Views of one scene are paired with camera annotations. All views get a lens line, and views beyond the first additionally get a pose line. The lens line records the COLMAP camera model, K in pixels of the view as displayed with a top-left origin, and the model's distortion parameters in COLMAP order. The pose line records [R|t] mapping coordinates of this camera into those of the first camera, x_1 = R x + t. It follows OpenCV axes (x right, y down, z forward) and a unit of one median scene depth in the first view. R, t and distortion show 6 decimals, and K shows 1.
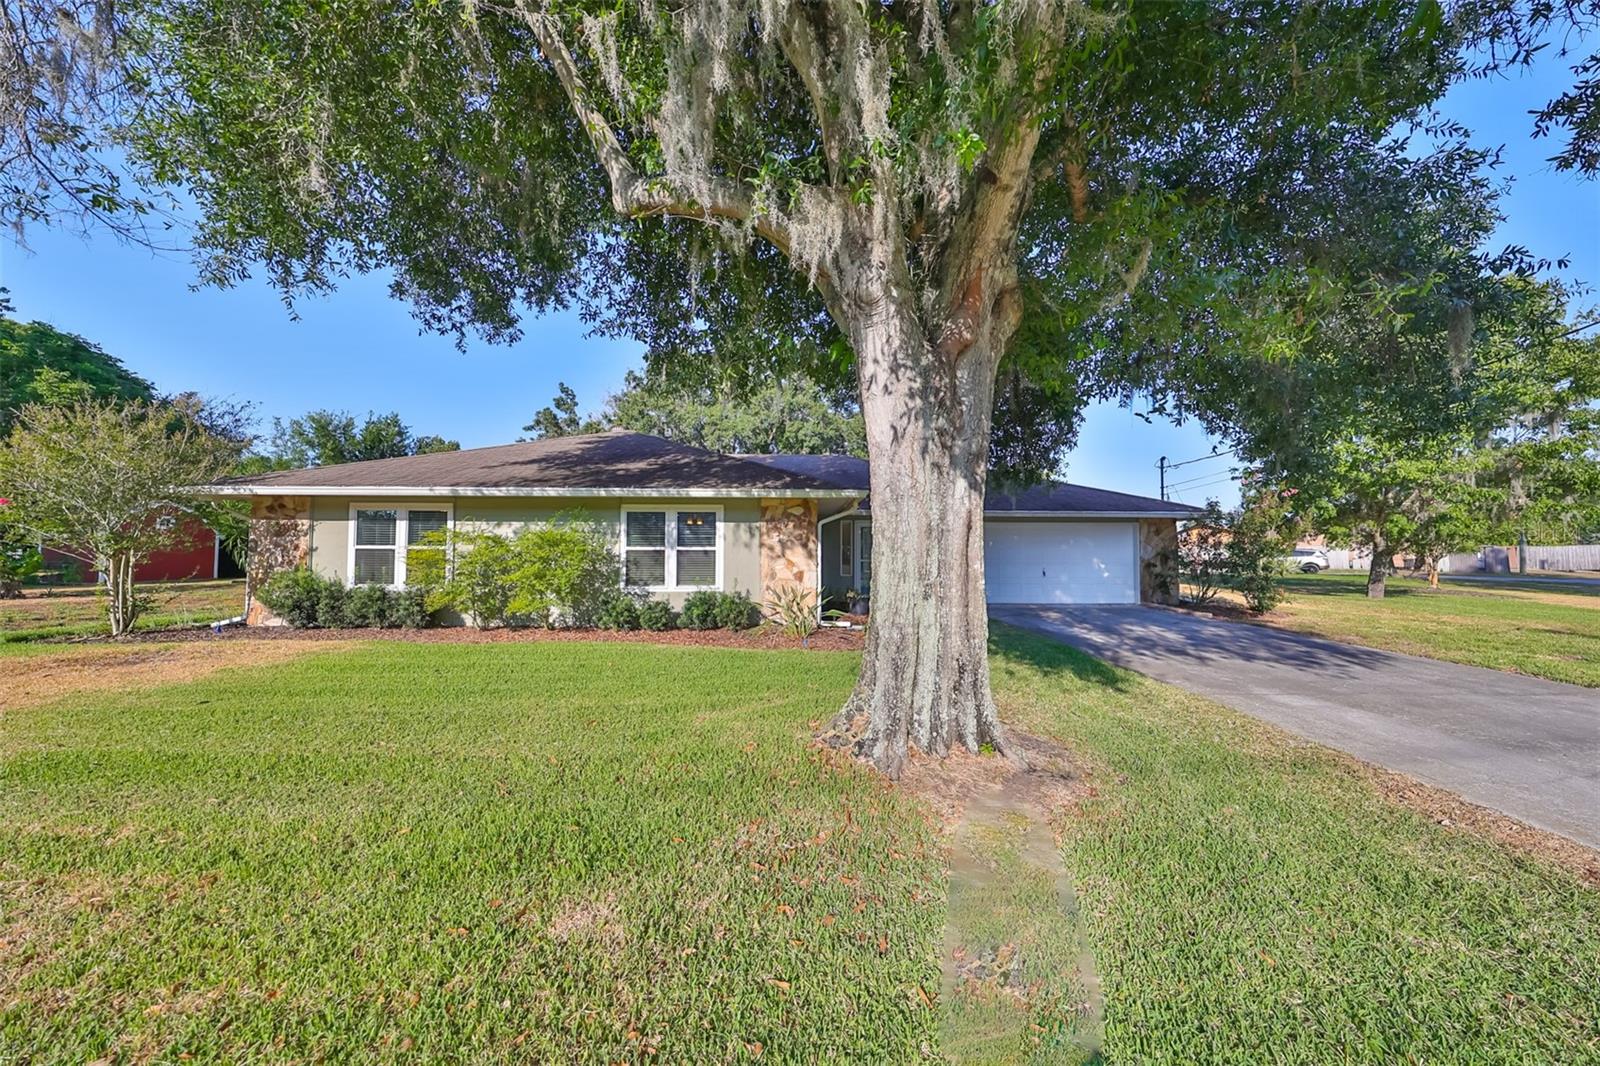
lens RADIAL K [[502.6, 0, 800.2], [0, 502.6, 533.0], [0, 0, 1]] dist [0.002114, -0.000022]
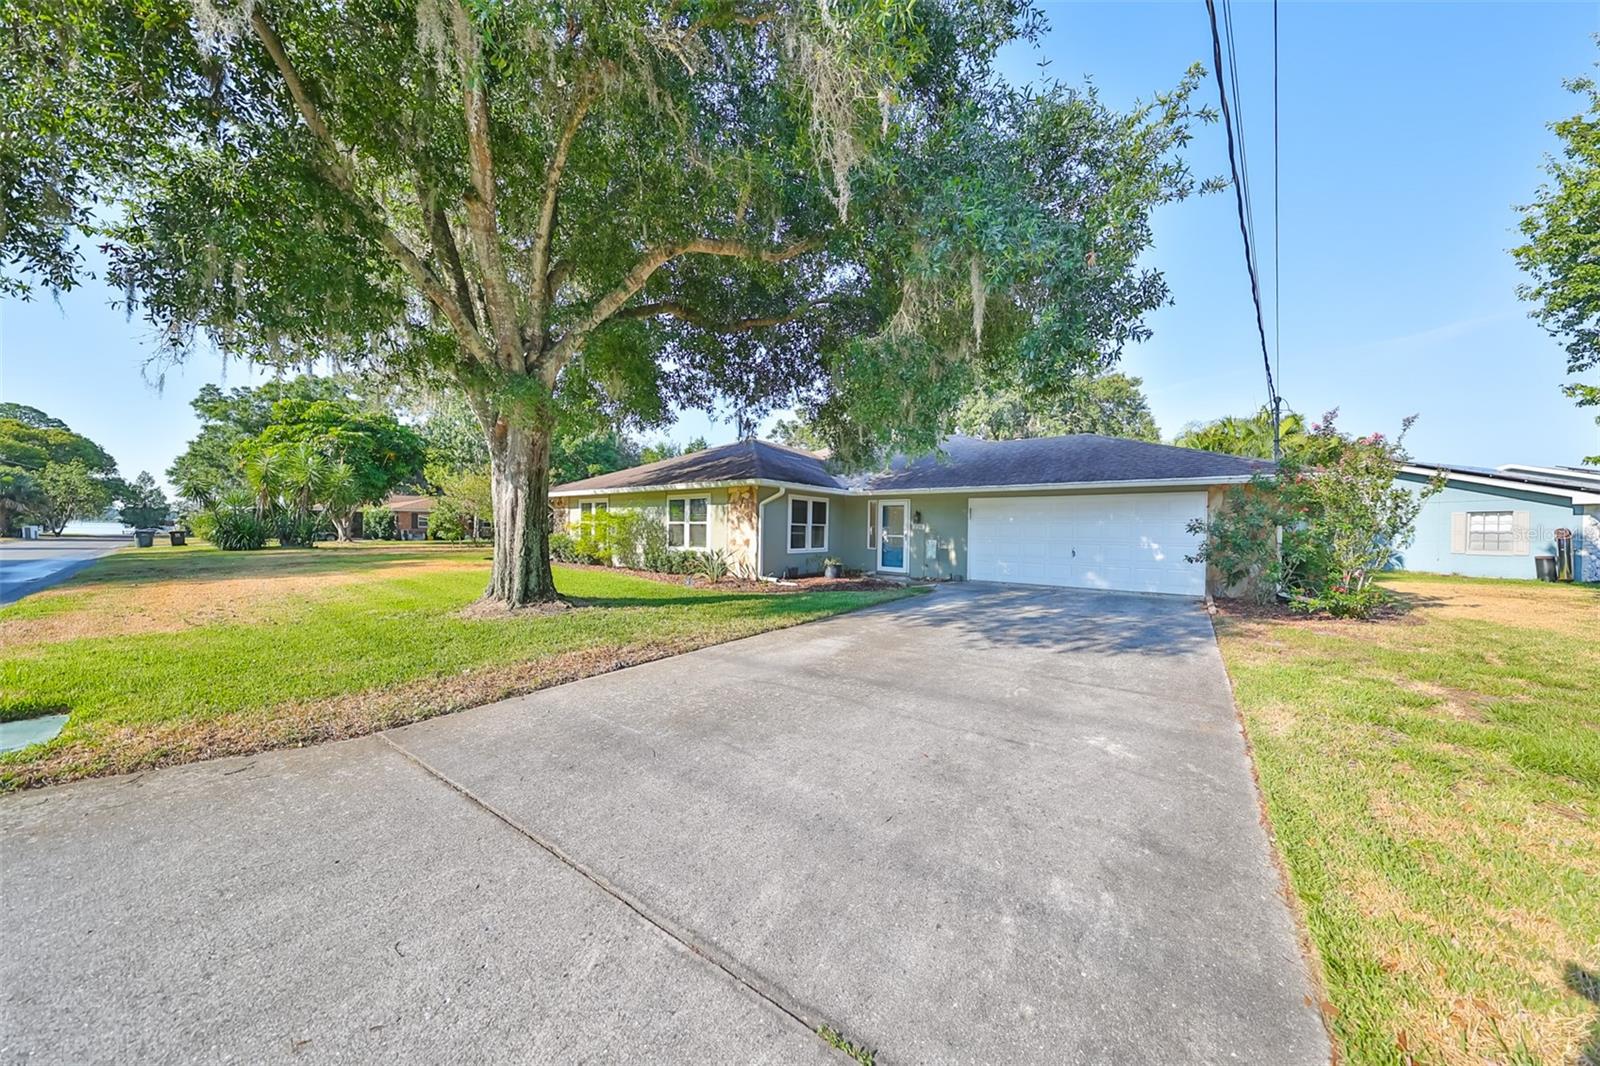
lens RADIAL K [[502.6, 0, 800.1], [0, 502.6, 526.9], [0, 0, 1]] dist [0.002114, -0.000022]
pose [[0.789933, 0.006048, -0.613164, 0.959045], [0.012935, 0.999564, 0.026524, 0.008081], [0.613057, -0.028883, 0.789510, -0.004172]]
